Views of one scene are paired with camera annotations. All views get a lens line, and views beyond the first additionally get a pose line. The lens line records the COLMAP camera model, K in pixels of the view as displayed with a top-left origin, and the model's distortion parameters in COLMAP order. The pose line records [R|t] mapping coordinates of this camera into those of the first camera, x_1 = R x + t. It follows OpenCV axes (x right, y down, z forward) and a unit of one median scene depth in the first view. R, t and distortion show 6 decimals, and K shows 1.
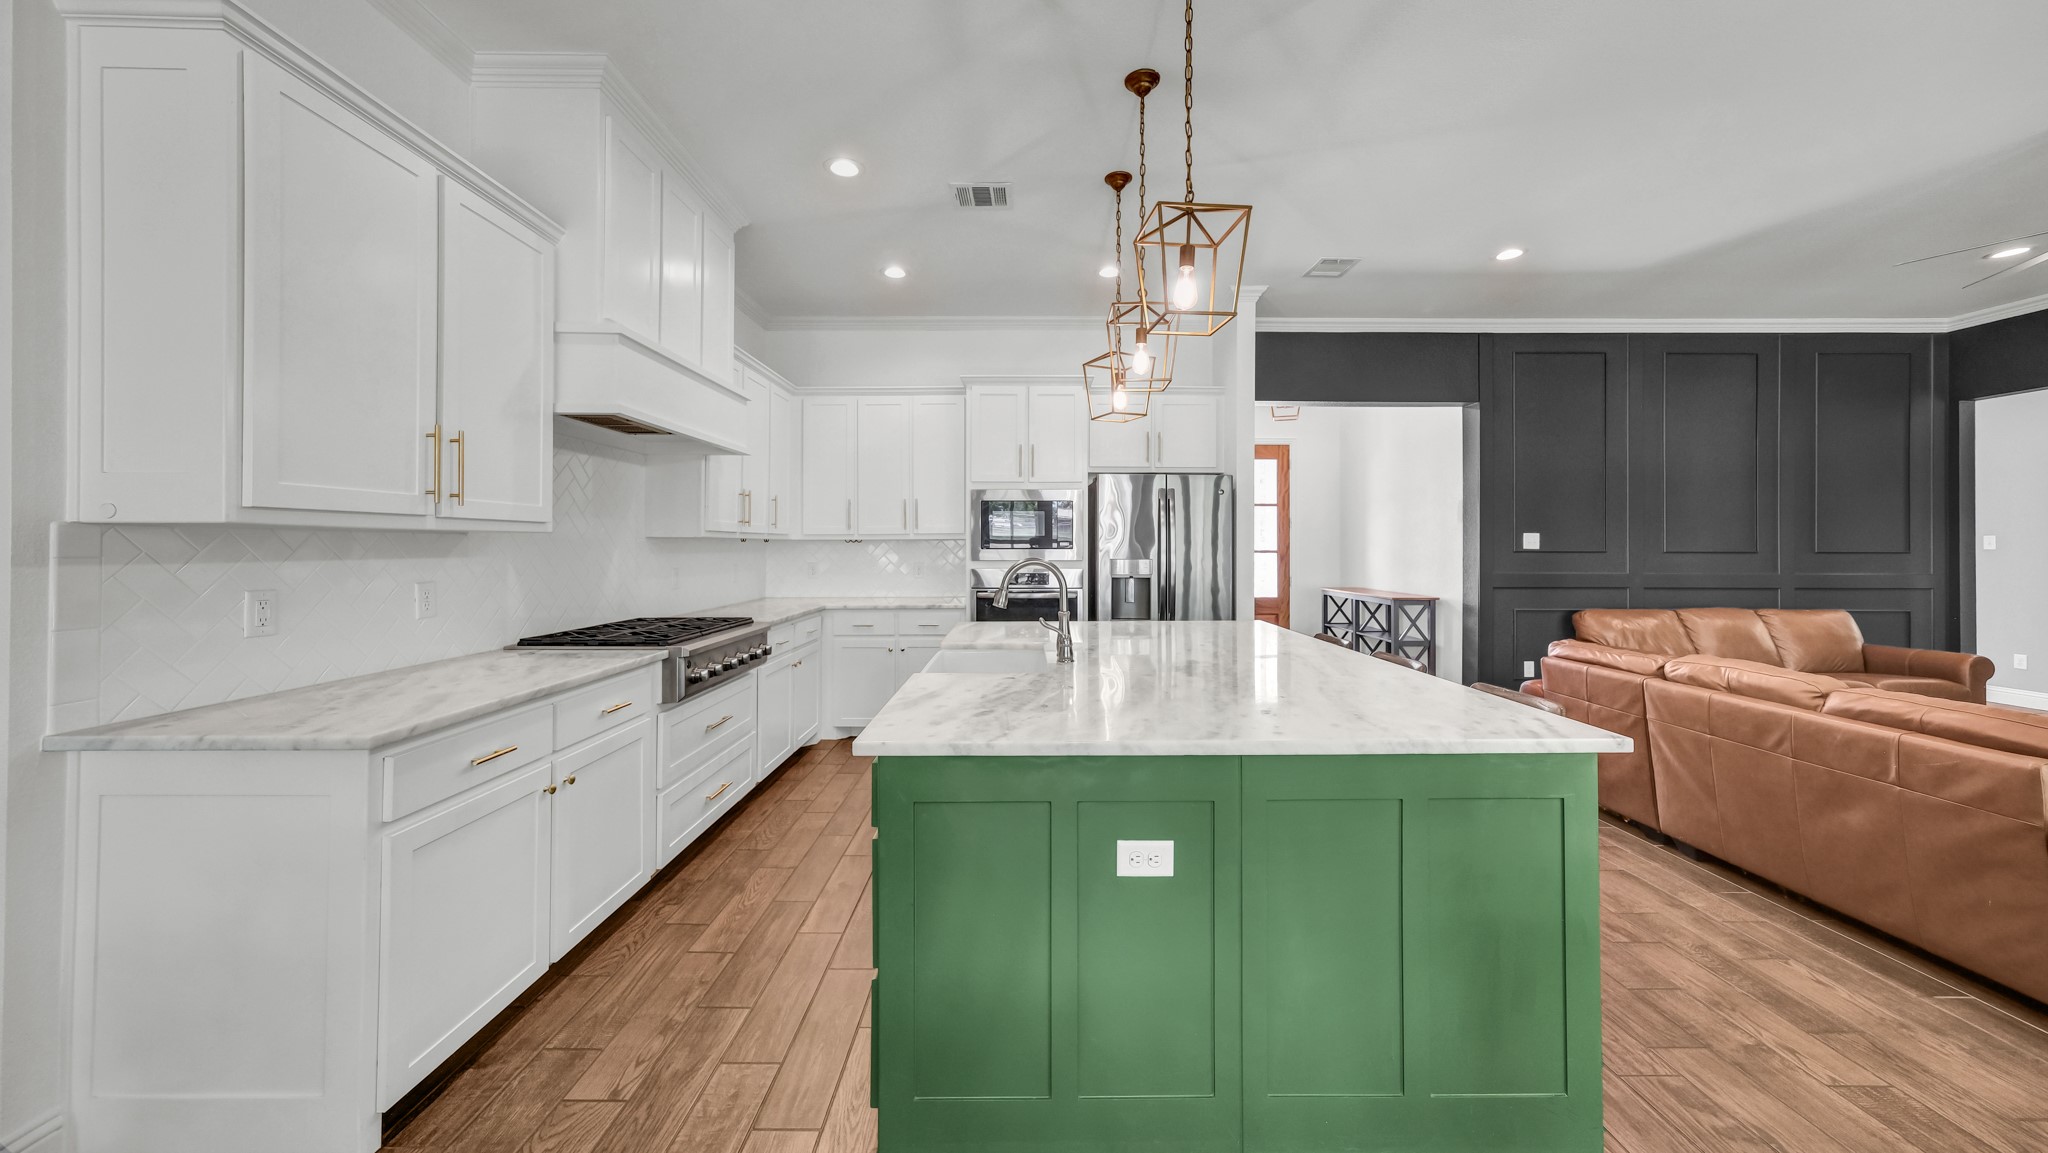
lens RADIAL K [[713.9, 0, 1020.9], [0, 713.9, 545.9], [0, 0, 1]] dist [-0.002903, -0.000037]
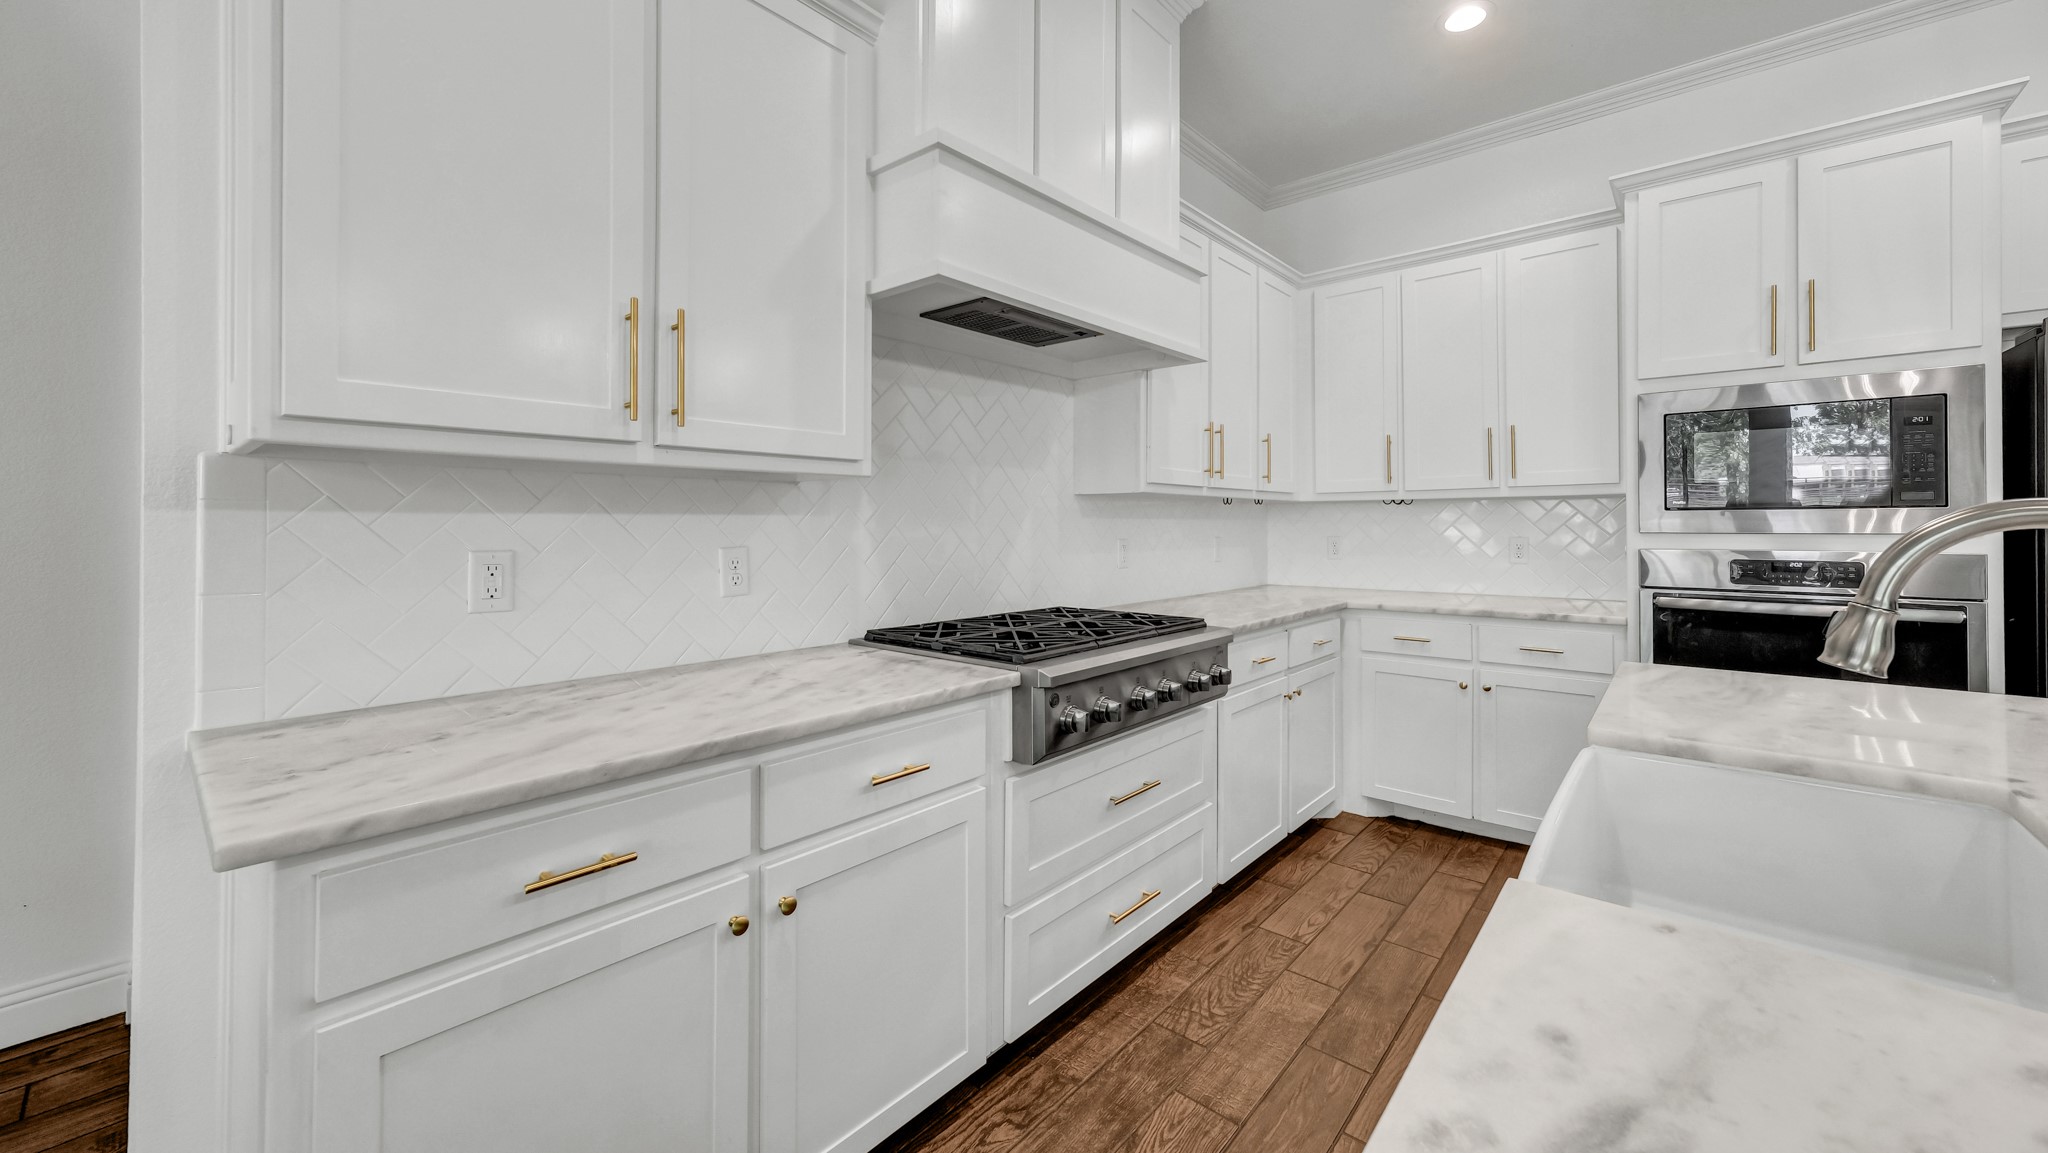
lens RADIAL K [[766.4, 0, 1030.7], [0, 766.4, 522.4], [0, 0, 1]] dist [-0.000828, -0.000117]
pose [[0.759613, -0.005916, -0.650349, -0.061823], [0.003163, 0.999980, -0.005403, 0.021250], [0.650368, 0.002047, 0.759617, 0.419371]]
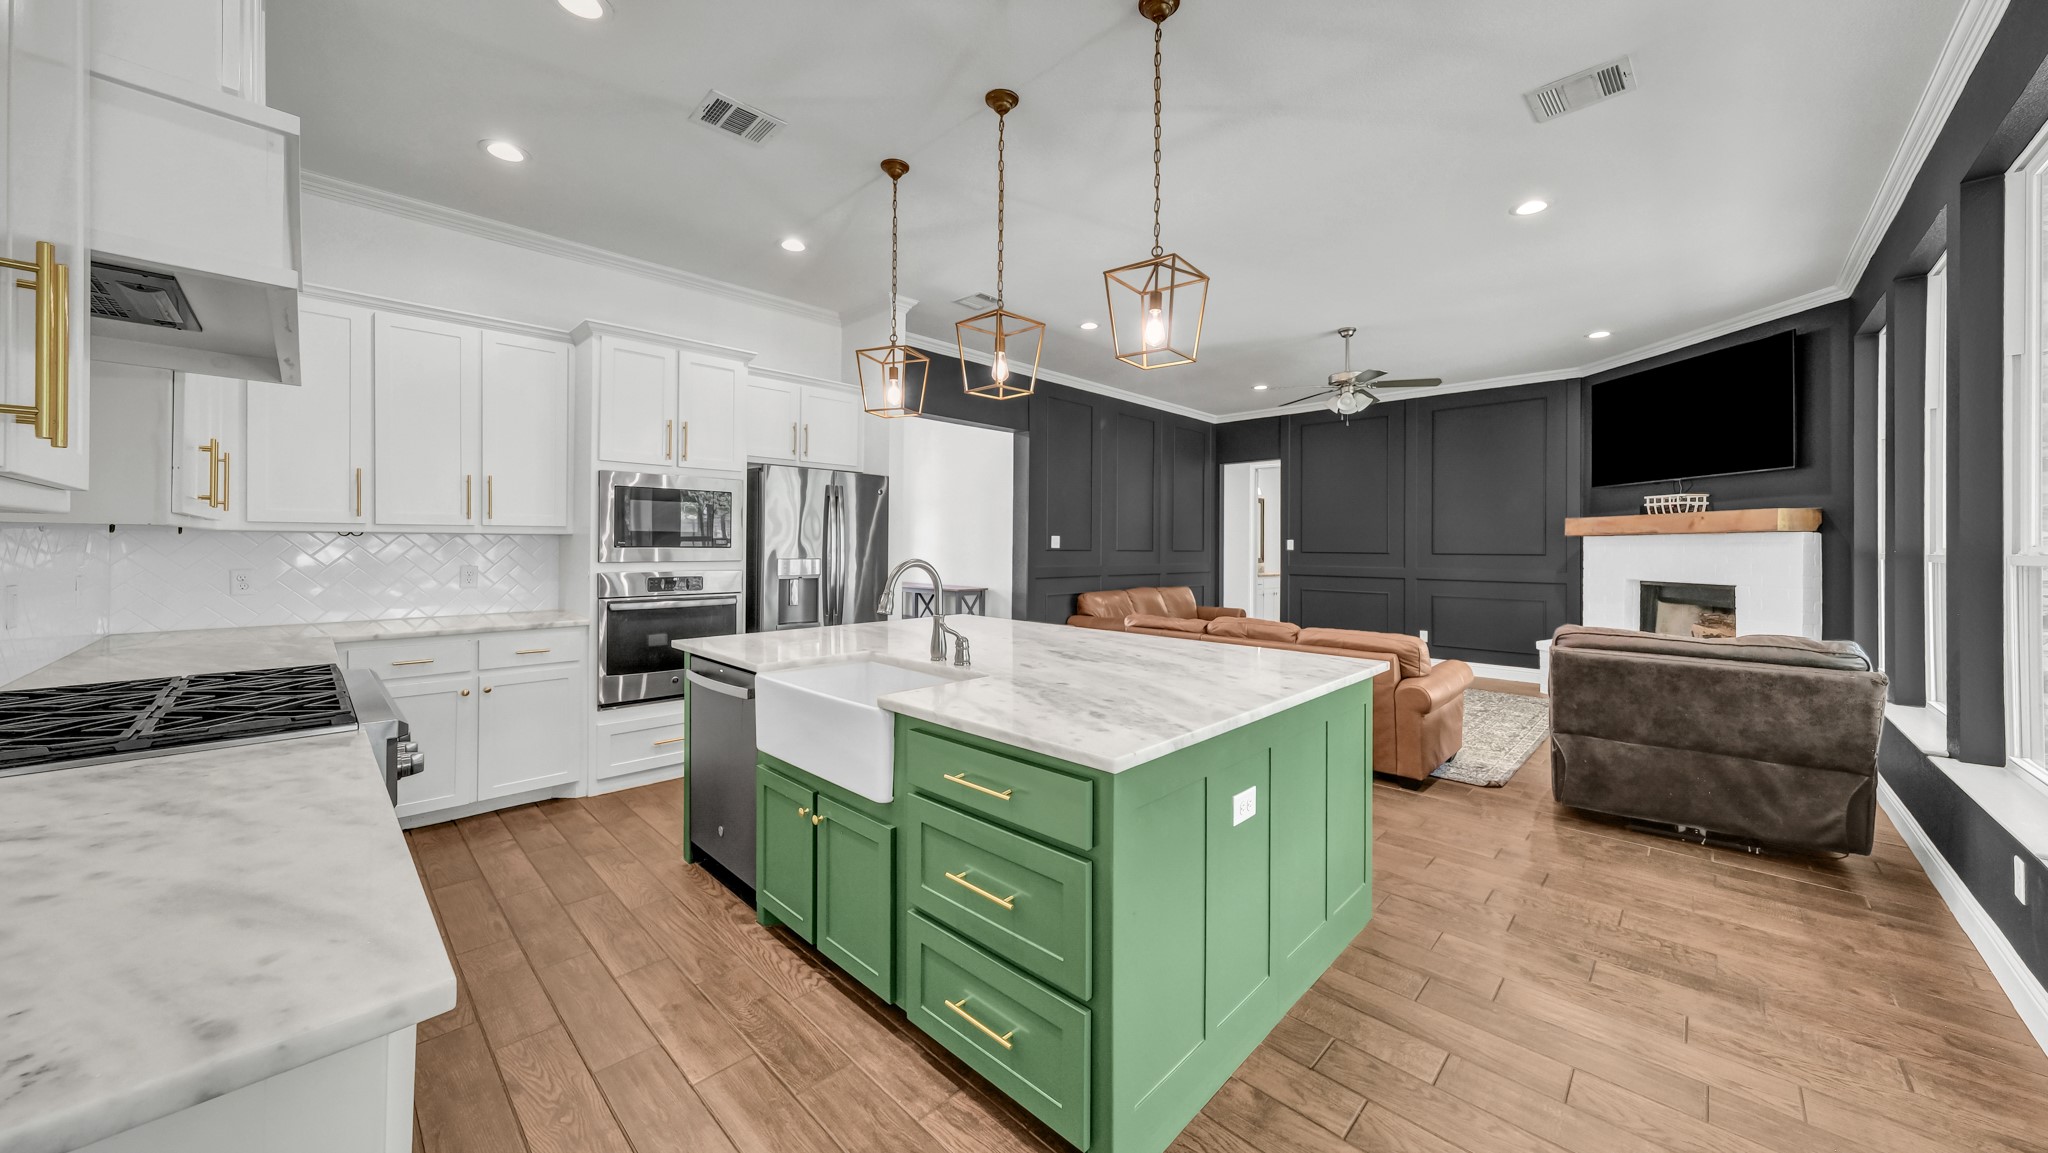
lens RADIAL K [[716.8, 0, 1026.5], [0, 716.8, 546.9], [0, 0, 1]] dist [-0.001132, -0.000009]
pose [[0.694138, 0.003172, 0.719835, -0.427879], [-0.007534, 0.999968, 0.002859, -0.002345], [-0.719803, -0.007408, 0.694139, 0.187867]]
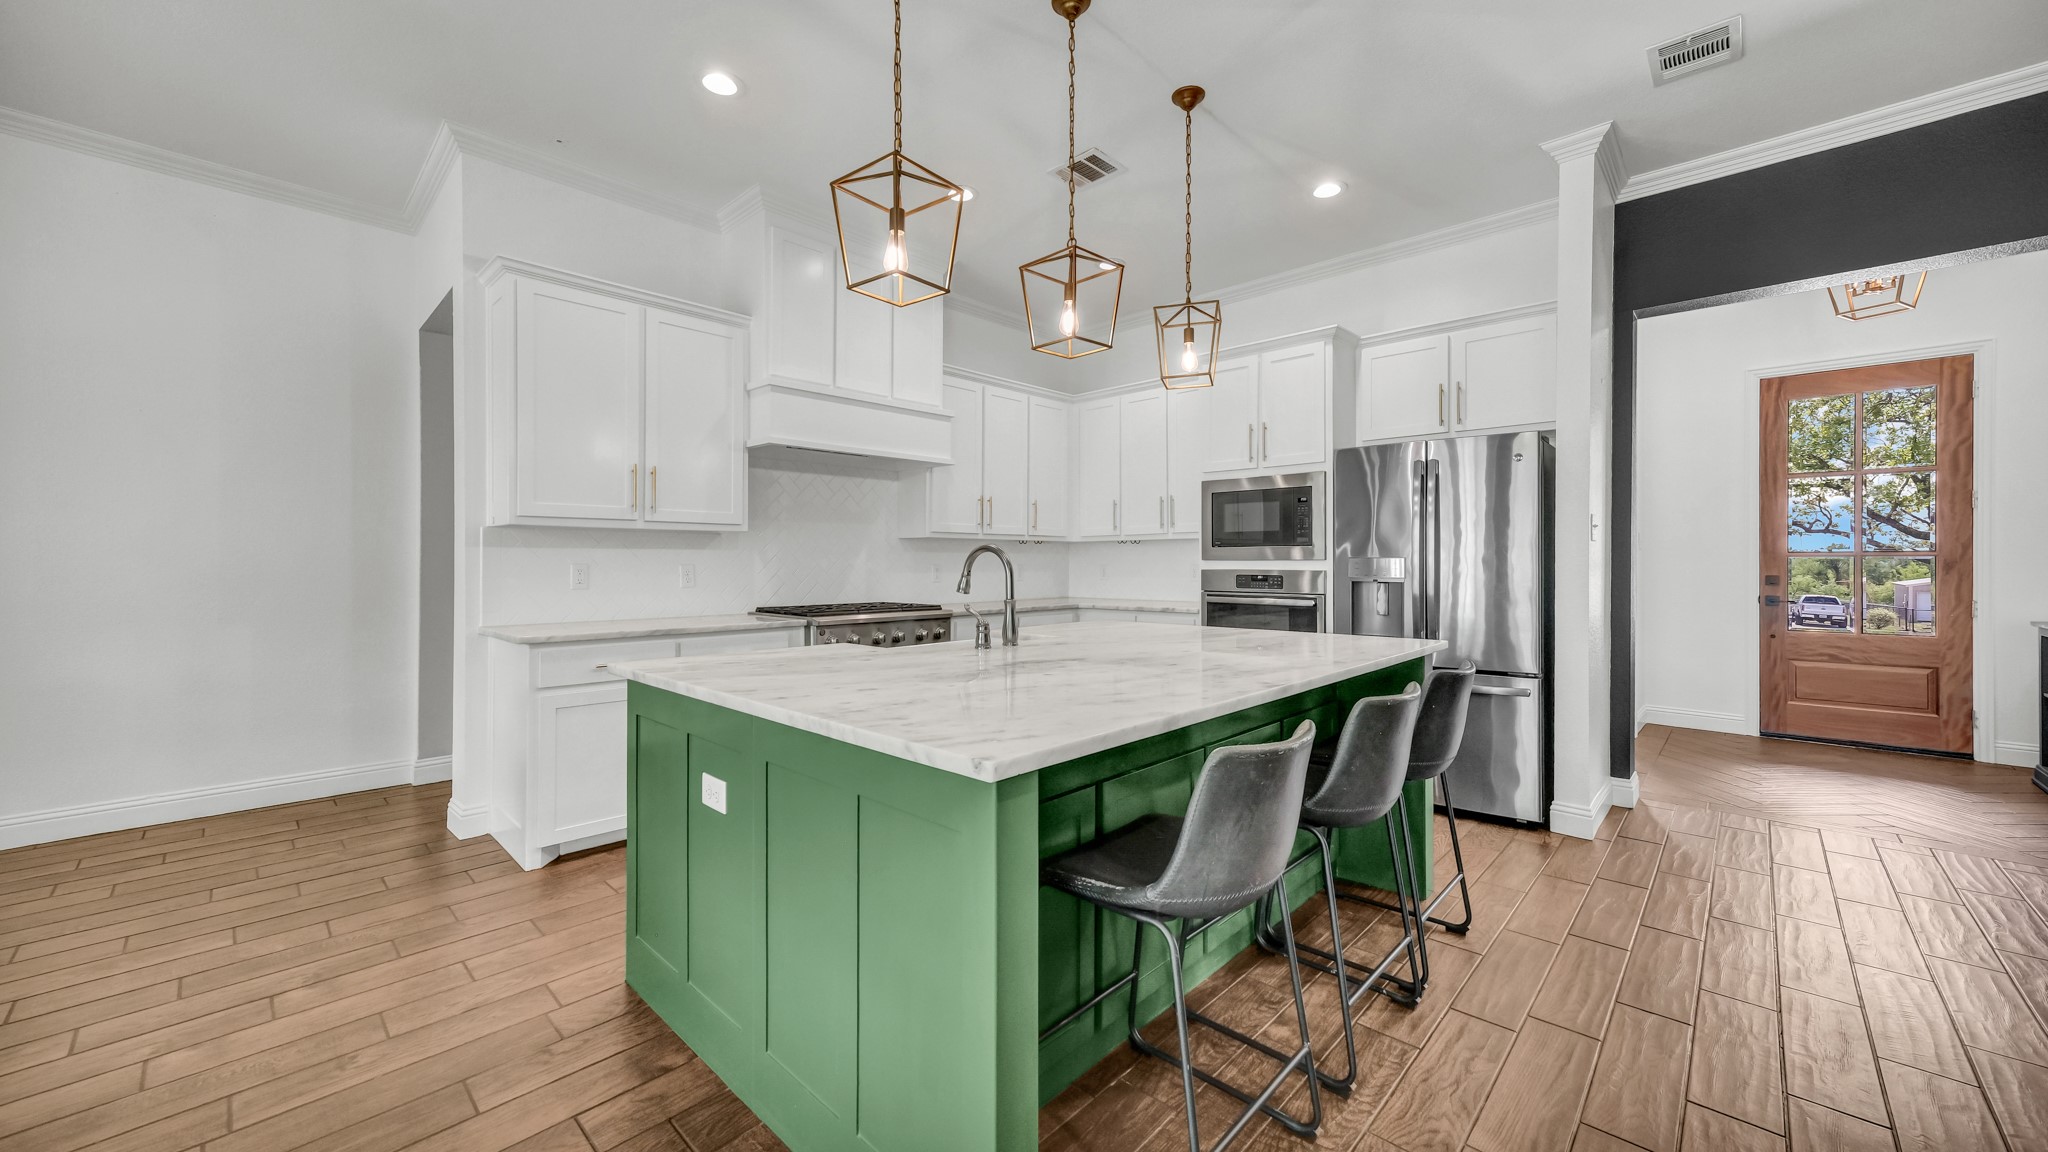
lens RADIAL K [[764.4, 0, 1021.0], [0, 764.4, 565.2], [0, 0, 1]] dist [0.001914, 0.000134]
pose [[0.720893, 0.002204, -0.693043, 0.605661], [0.000120, 0.999995, 0.003305, 0.033141], [0.693046, -0.002466, 0.720889, 0.207660]]
